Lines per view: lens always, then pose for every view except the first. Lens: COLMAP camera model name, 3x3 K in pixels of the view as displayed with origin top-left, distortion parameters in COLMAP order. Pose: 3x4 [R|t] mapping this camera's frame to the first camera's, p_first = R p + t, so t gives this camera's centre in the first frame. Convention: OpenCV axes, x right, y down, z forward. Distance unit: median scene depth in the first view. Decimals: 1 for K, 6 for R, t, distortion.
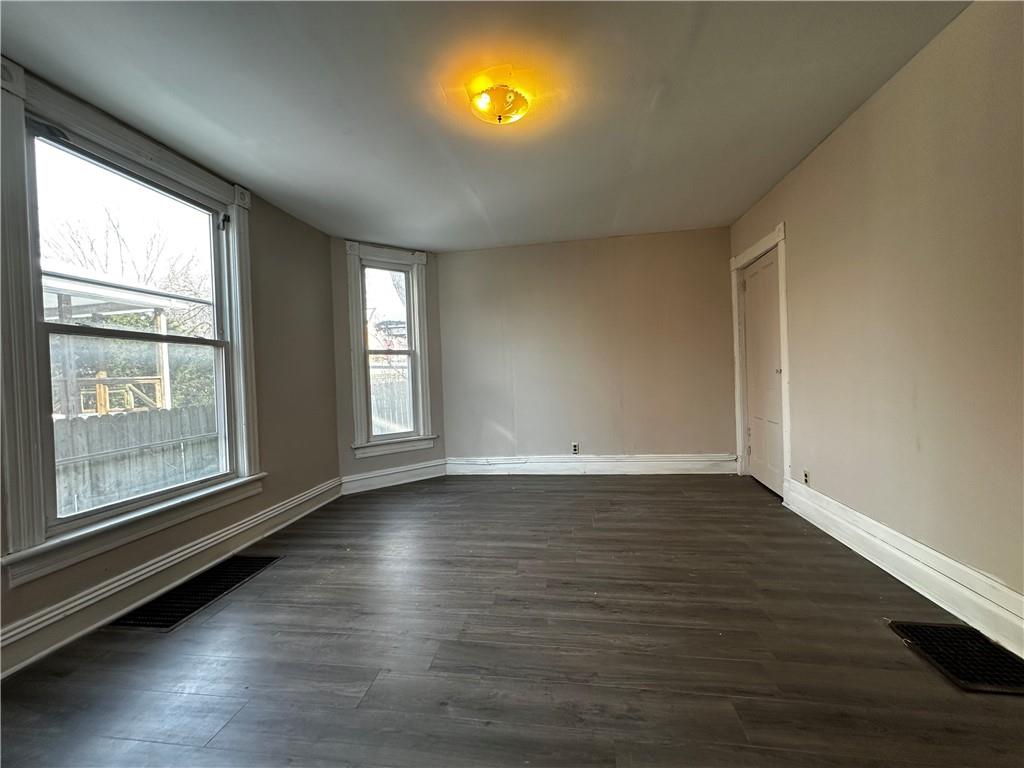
lens RADIAL K [[409.7, 0, 512.5], [0, 409.7, 382.9], [0, 0, 1]] dist [-0.003064, 0.000492]
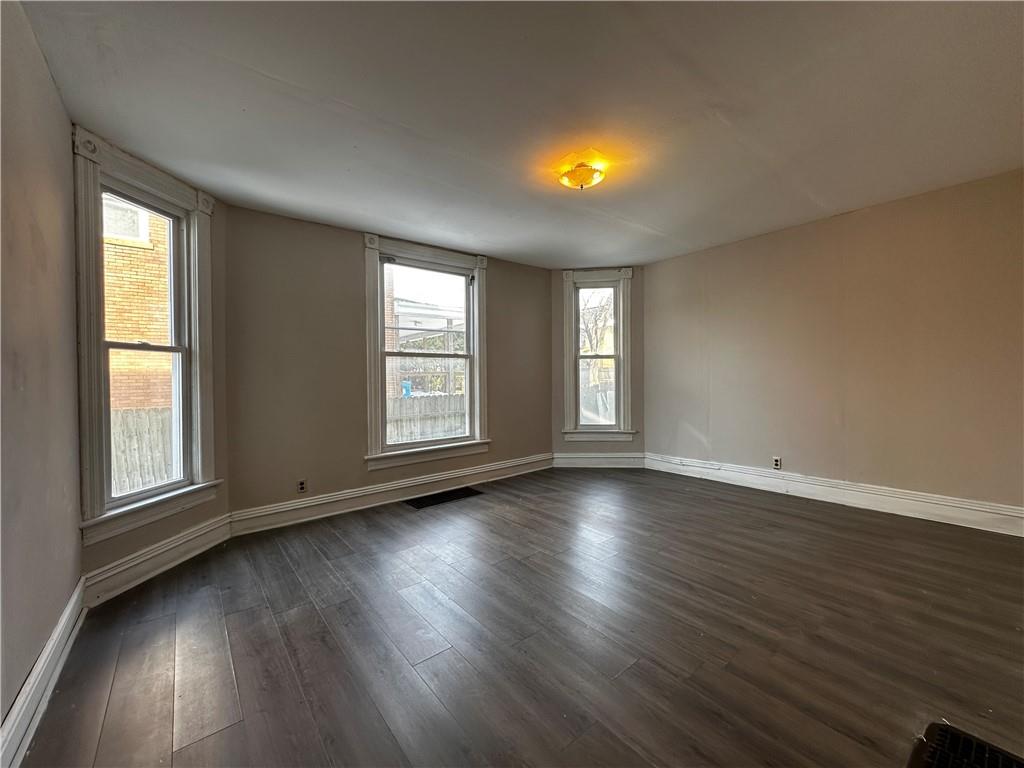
lens RADIAL K [[409.7, 0, 512.1], [0, 409.7, 383.5], [0, 0, 1]] dist [-0.003064, 0.000492]
pose [[0.736132, 0.038942, -0.675717, 0.377452], [-0.025899, 0.999233, 0.029372, -0.029304], [0.676343, -0.004121, 0.736575, -0.057721]]
